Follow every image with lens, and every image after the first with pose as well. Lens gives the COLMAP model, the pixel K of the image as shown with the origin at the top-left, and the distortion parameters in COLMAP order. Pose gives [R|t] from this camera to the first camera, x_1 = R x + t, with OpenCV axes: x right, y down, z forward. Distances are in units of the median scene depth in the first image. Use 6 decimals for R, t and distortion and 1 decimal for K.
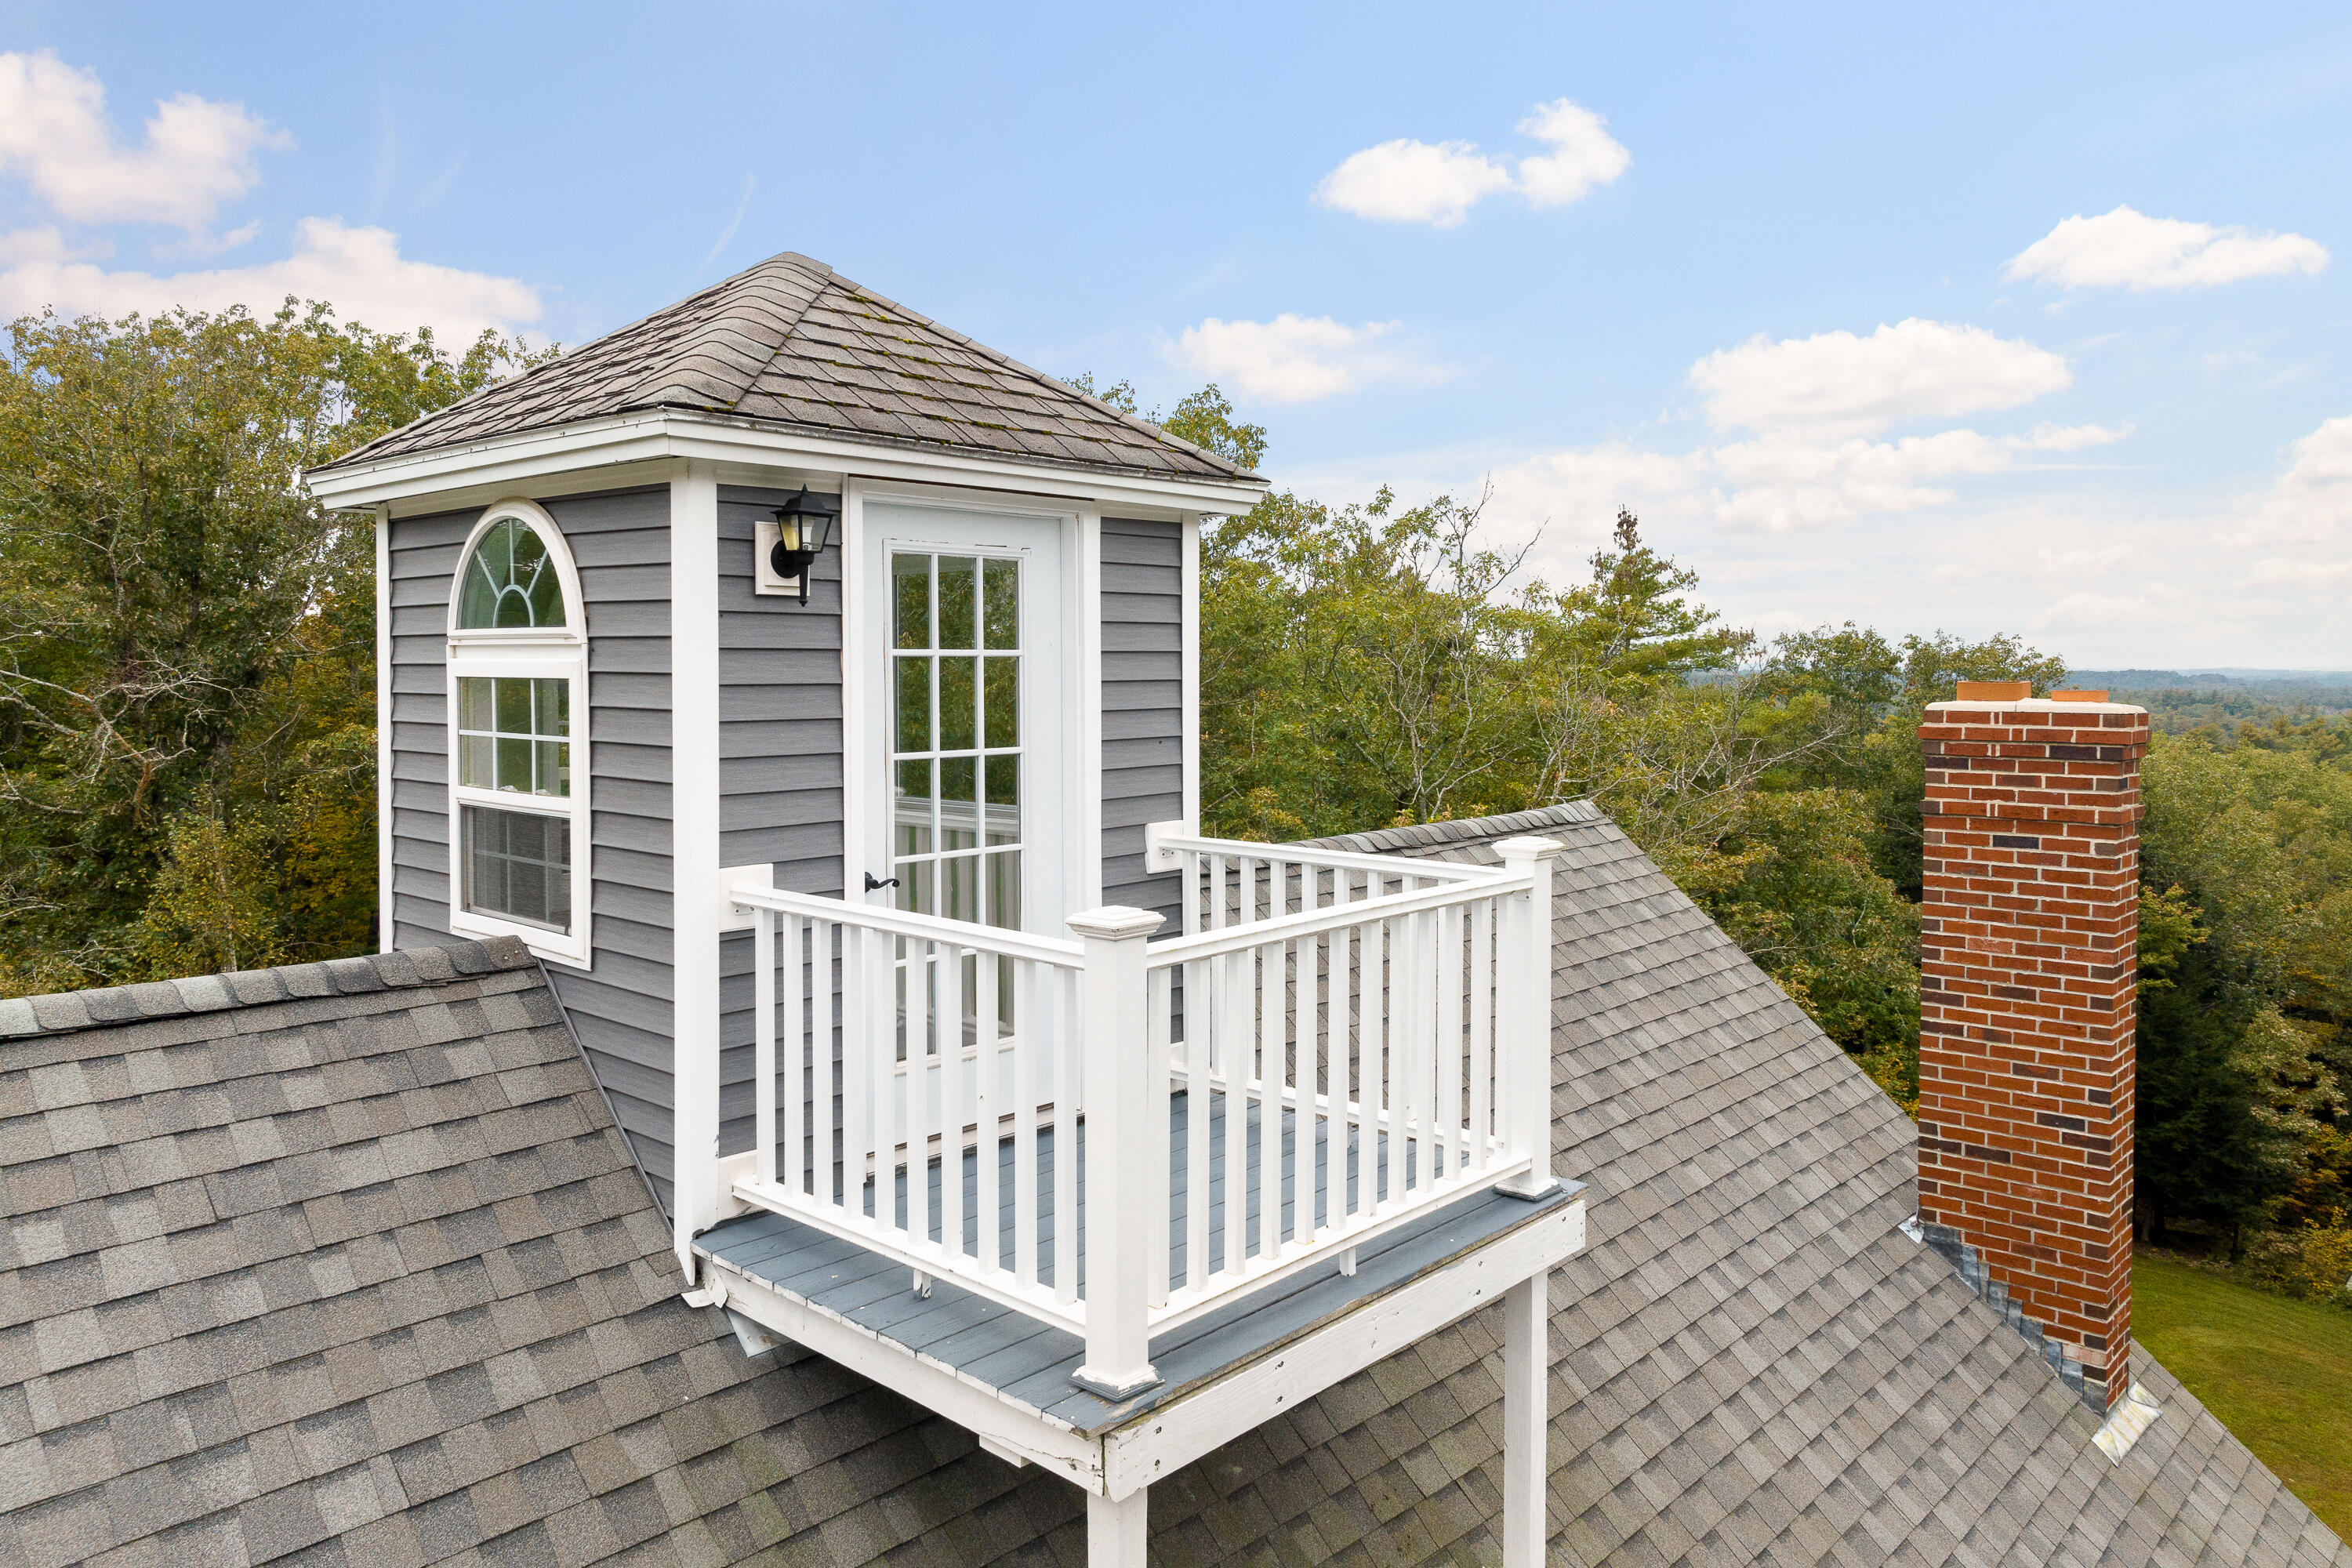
lens RADIAL K [[1620.0, 0, 1179.7], [0, 1620.0, 789.7], [0, 0, 1]] dist [-0.002943, 0.010329]
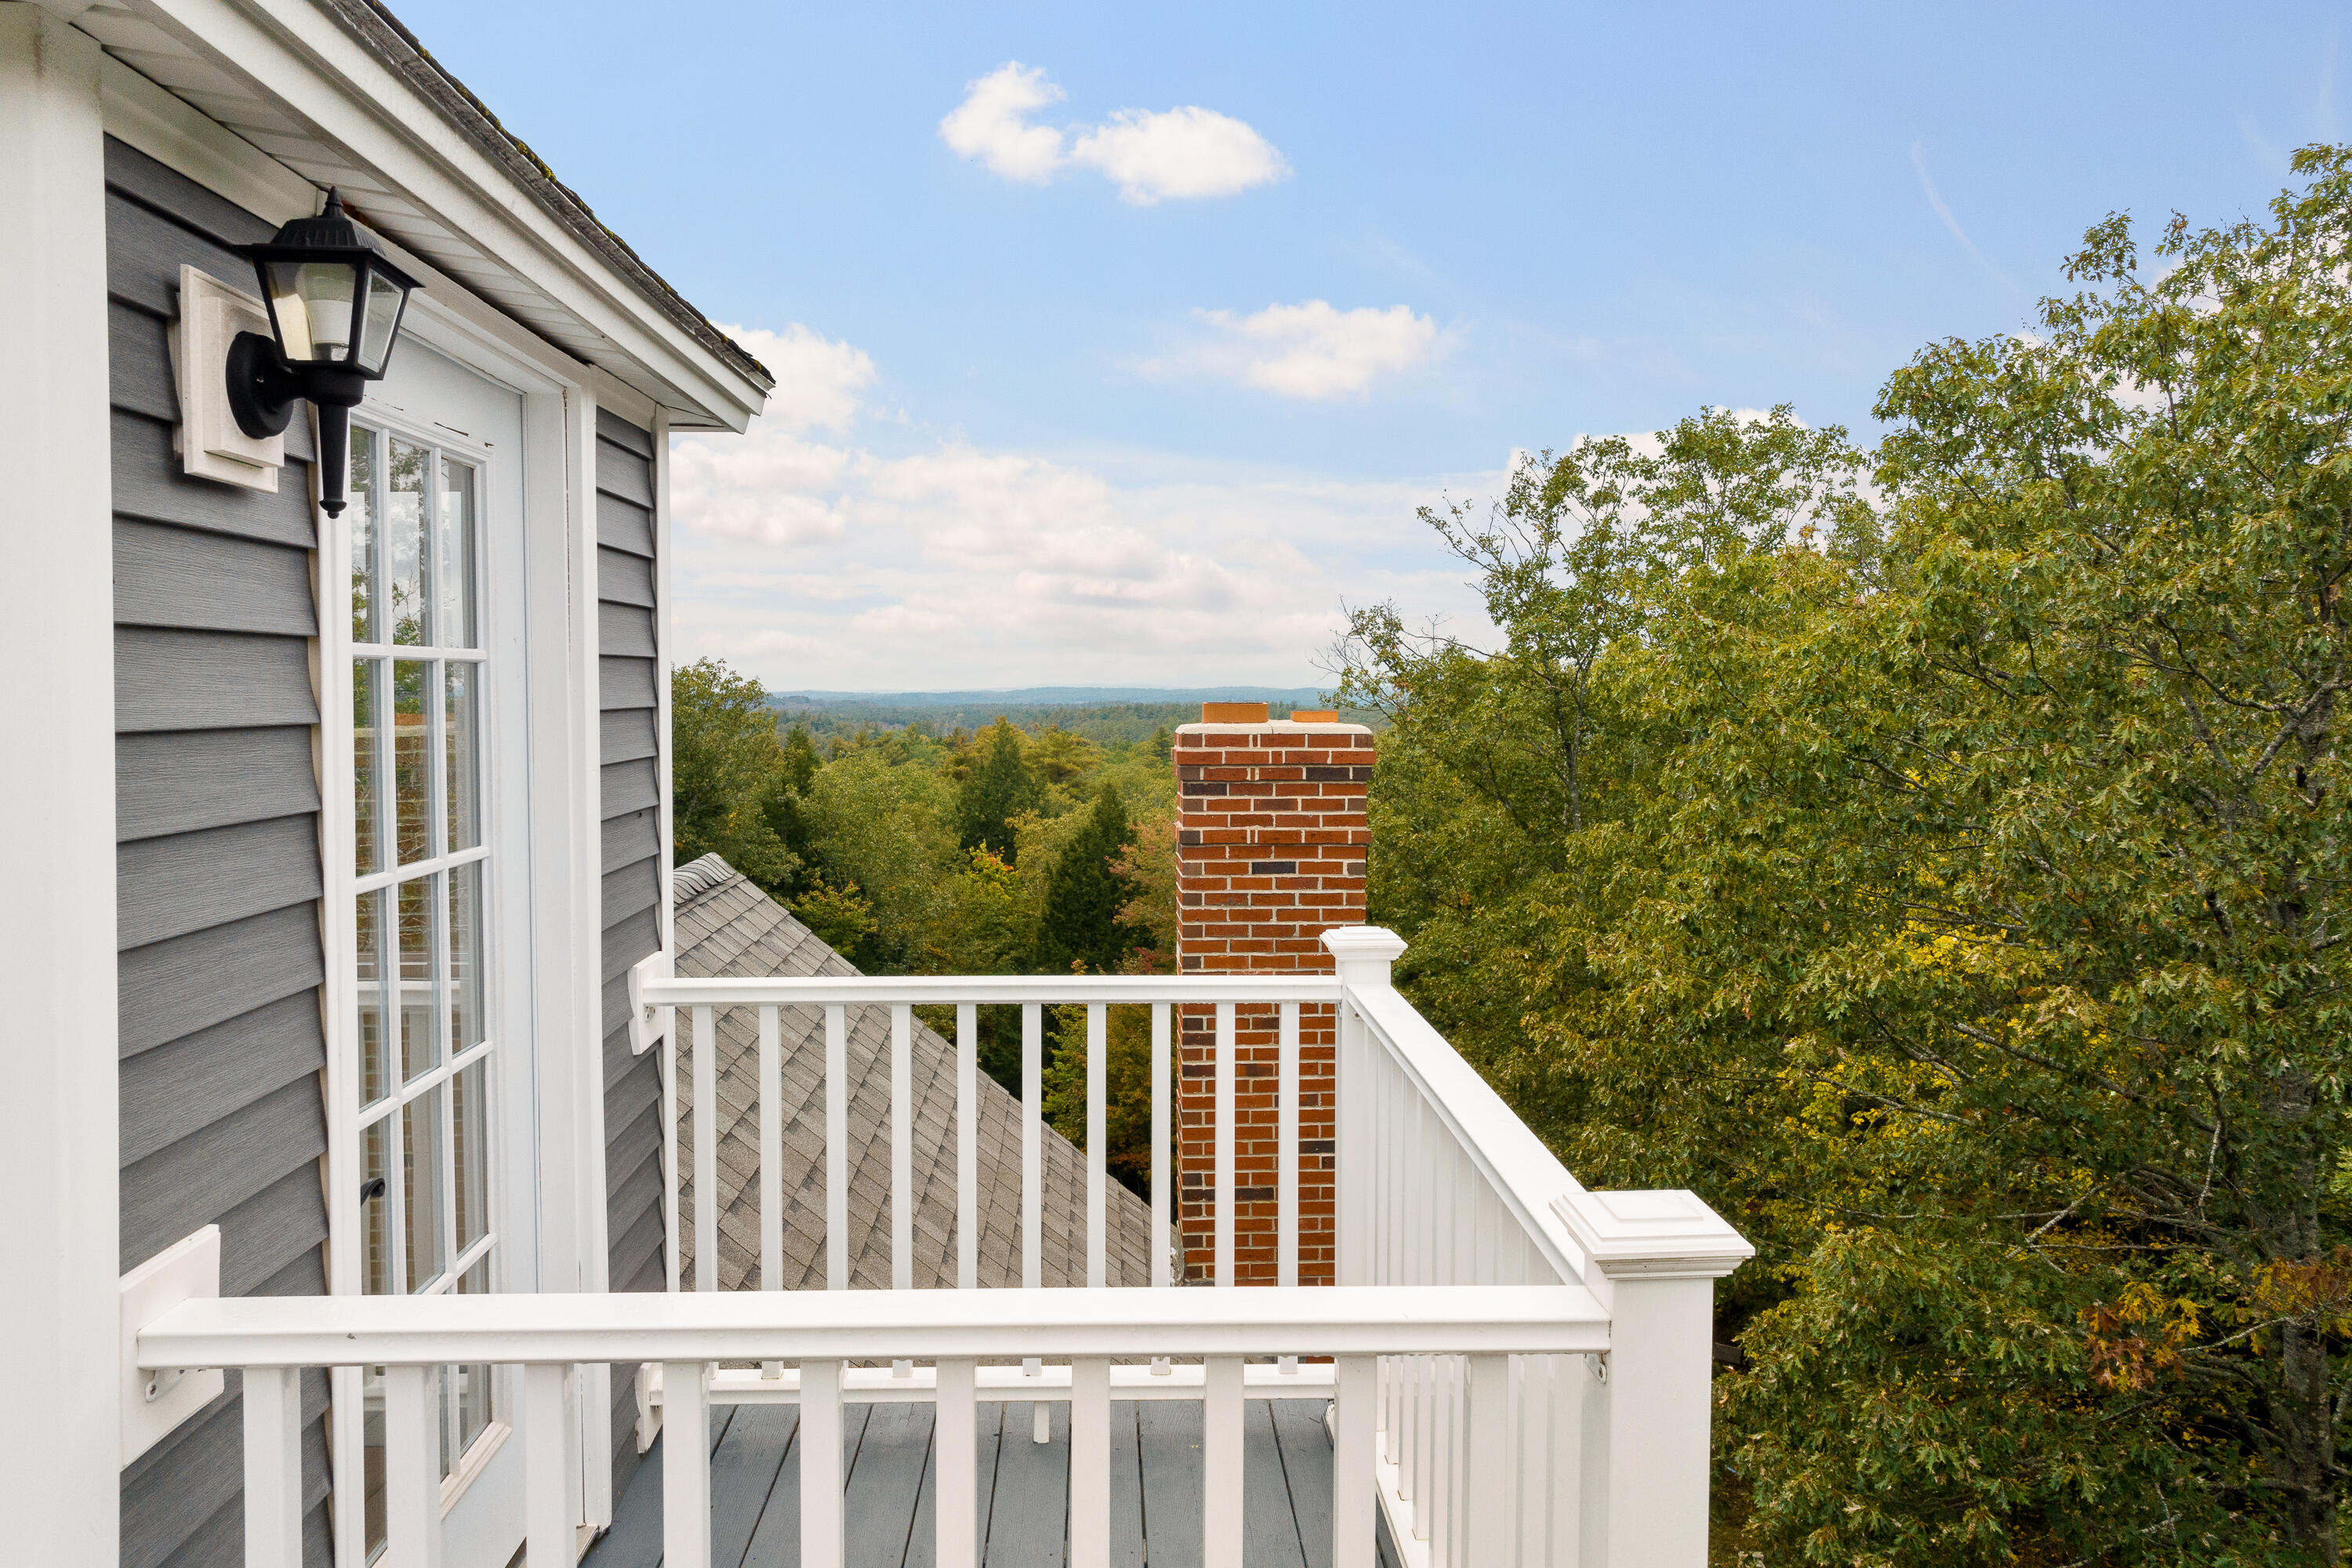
lens RADIAL K [[1620.0, 0, 1178.2], [0, 1620.0, 763.3], [0, 0, 1]] dist [-0.002943, 0.010329]
pose [[0.698934, -0.032570, 0.714444, -0.215731], [0.054166, 0.998504, -0.007470, -0.026159], [-0.713132, 0.043920, 0.699653, 0.360302]]
